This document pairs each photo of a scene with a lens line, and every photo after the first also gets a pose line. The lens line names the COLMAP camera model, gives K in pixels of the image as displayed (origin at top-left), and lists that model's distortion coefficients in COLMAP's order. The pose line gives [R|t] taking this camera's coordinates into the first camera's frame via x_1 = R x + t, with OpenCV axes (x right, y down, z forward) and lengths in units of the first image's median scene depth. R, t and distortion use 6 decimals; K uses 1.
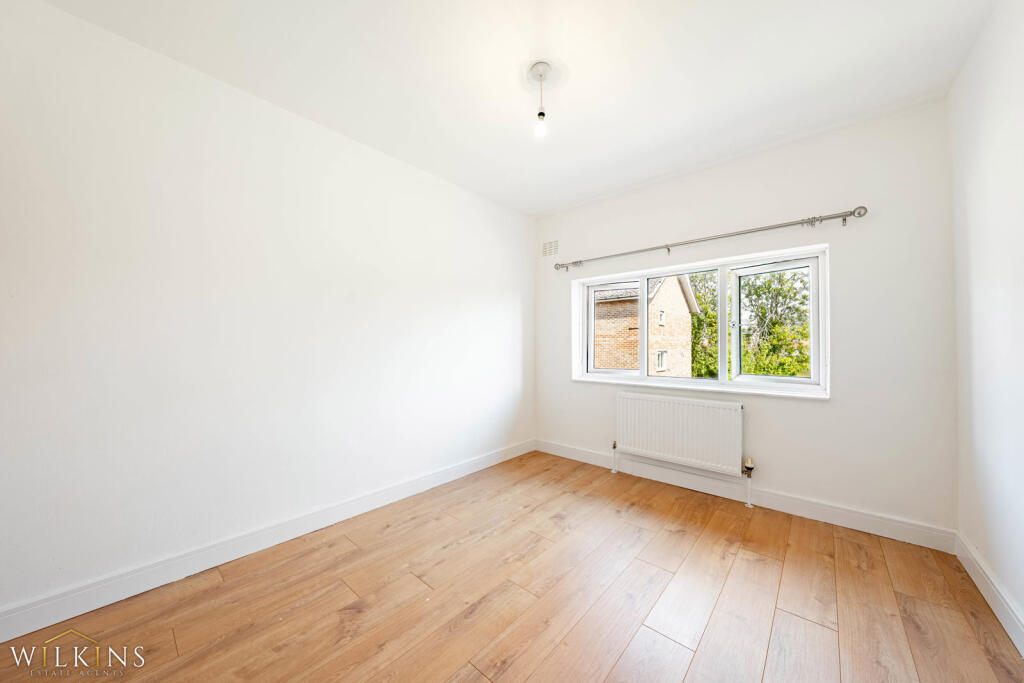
lens RADIAL K [[358.3, 0, 507.3], [0, 358.3, 341.3], [0, 0, 1]] dist [-0.000260, -0.000048]
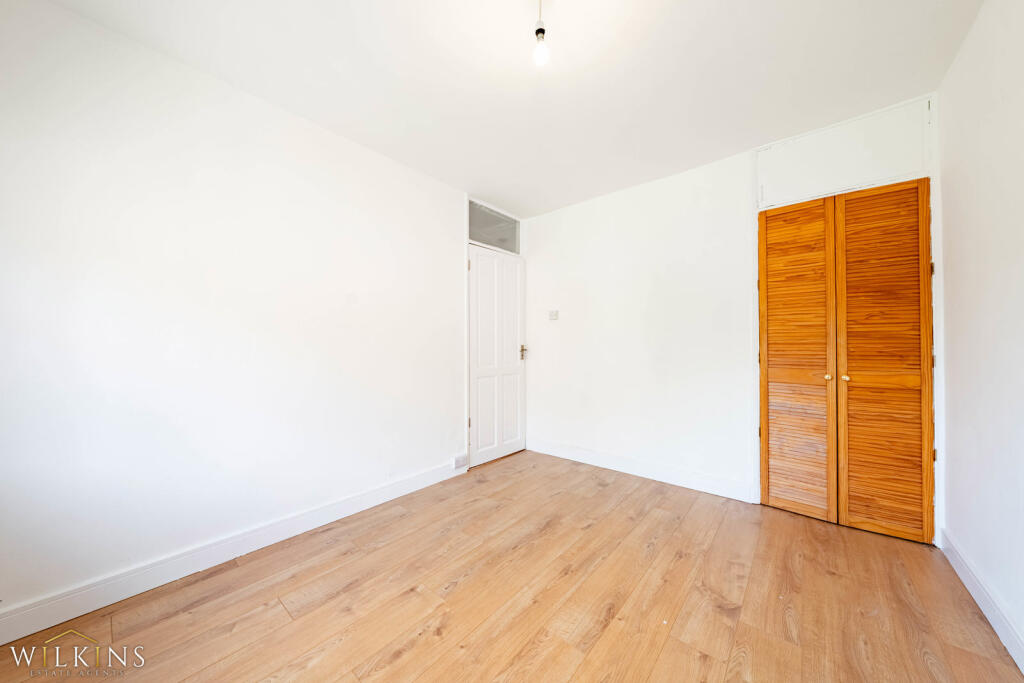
lens RADIAL K [[358.3, 0, 507.3], [0, 358.3, 341.3], [0, 0, 1]] dist [-0.000260, -0.000048]
pose [[-0.999666, 0.000255, -0.025847, 0.217220], [0.000731, 0.999831, -0.018395, 0.022776], [0.025838, -0.018407, -0.999497, 2.046832]]
